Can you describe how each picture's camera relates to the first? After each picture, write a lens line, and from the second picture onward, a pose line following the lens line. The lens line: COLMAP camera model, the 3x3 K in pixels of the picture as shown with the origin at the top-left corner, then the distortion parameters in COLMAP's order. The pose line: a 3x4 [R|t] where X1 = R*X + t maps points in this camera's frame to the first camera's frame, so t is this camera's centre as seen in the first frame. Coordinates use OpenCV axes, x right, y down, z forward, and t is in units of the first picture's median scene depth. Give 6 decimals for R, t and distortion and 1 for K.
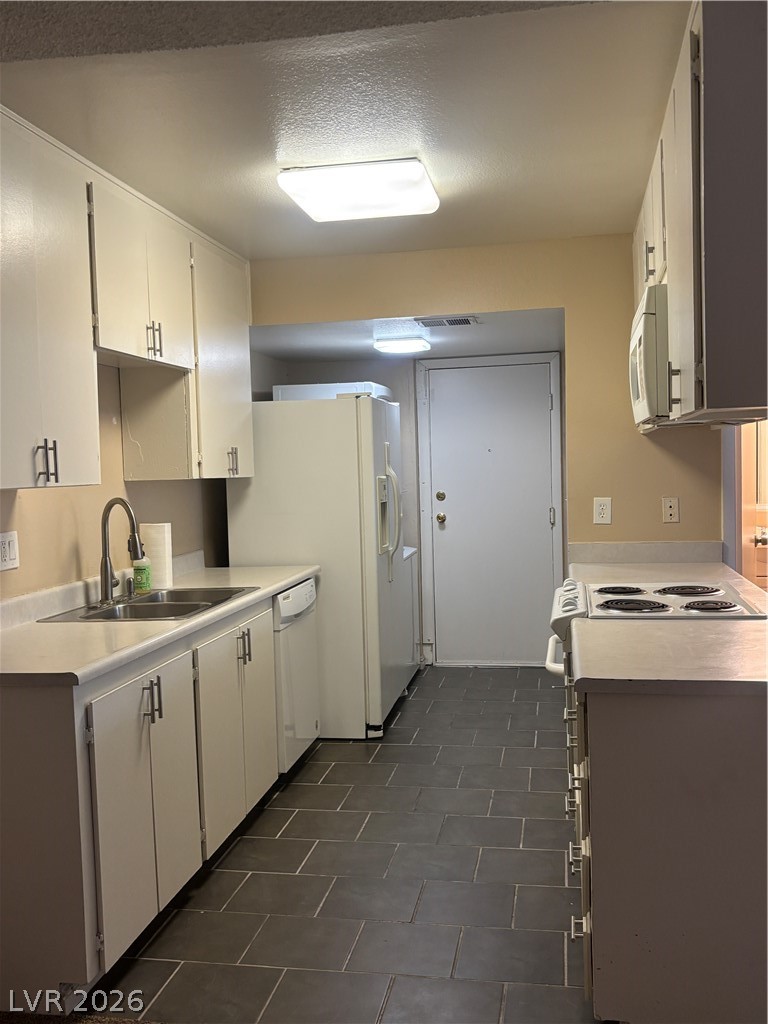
lens RADIAL K [[978.1, 0, 384.0], [0, 978.1, 512.0], [0, 0, 1]] dist [0.027356, 0.000854]
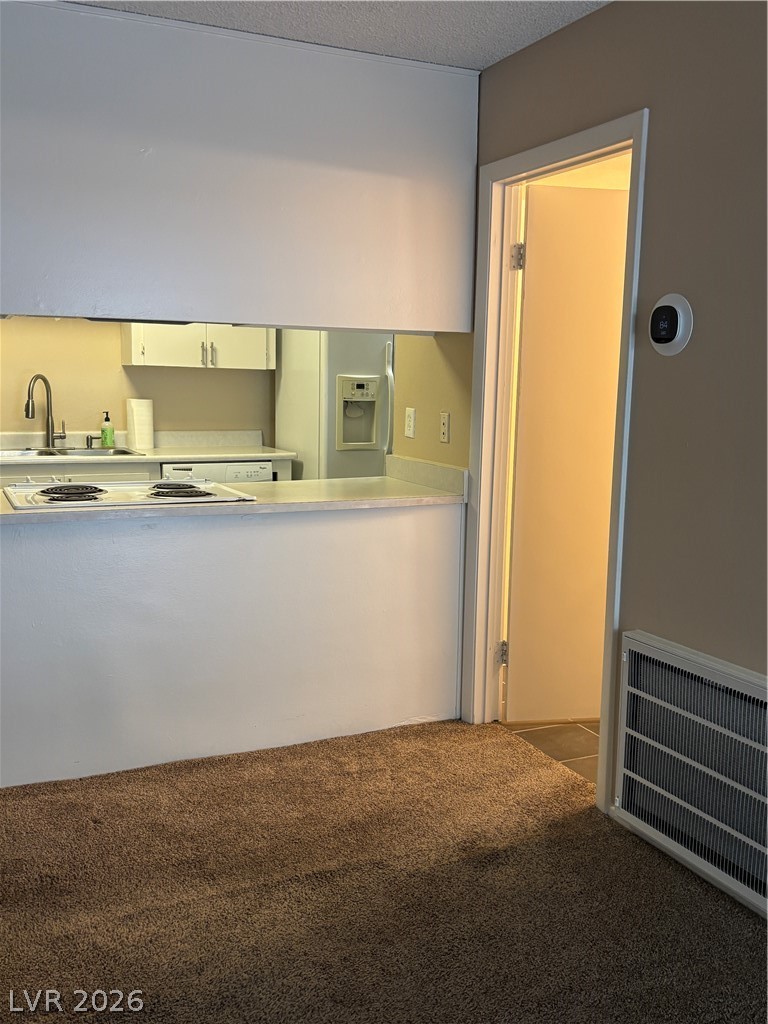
lens RADIAL K [[978.1, 0, 384.0], [0, 978.1, 512.0], [0, 0, 1]] dist [0.027356, 0.000854]
pose [[0.583312, 0.155911, -0.797144, 0.938085], [-0.080340, 0.987667, 0.134386, -0.038807], [0.808265, -0.014346, 0.588644, 0.467405]]
